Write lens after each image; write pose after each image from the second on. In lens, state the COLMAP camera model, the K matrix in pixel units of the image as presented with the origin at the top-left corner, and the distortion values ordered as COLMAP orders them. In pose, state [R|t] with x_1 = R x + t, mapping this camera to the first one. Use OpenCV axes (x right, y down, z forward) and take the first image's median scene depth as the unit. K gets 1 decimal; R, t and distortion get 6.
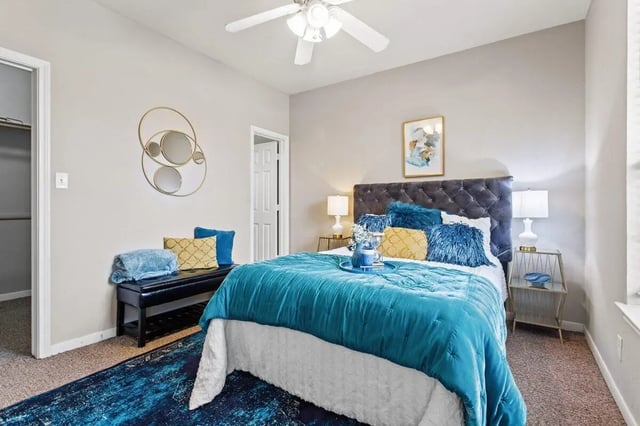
lens RADIAL K [[312.2, 0, 316.4], [0, 312.2, 210.7], [0, 0, 1]] dist [0.004026, 0.000716]
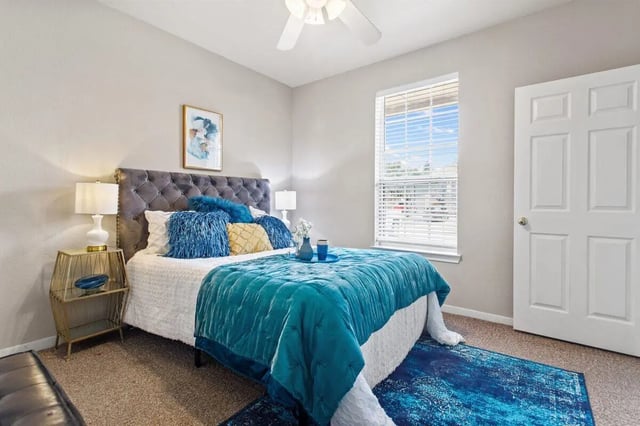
lens RADIAL K [[312.2, 0, 316.8], [0, 312.2, 208.6], [0, 0, 1]] dist [0.004026, 0.000716]
pose [[0.081152, -0.016242, 0.996569, -0.579508], [0.006180, 0.999856, 0.015793, -0.004090], [-0.996683, 0.004877, 0.081241, 0.576876]]
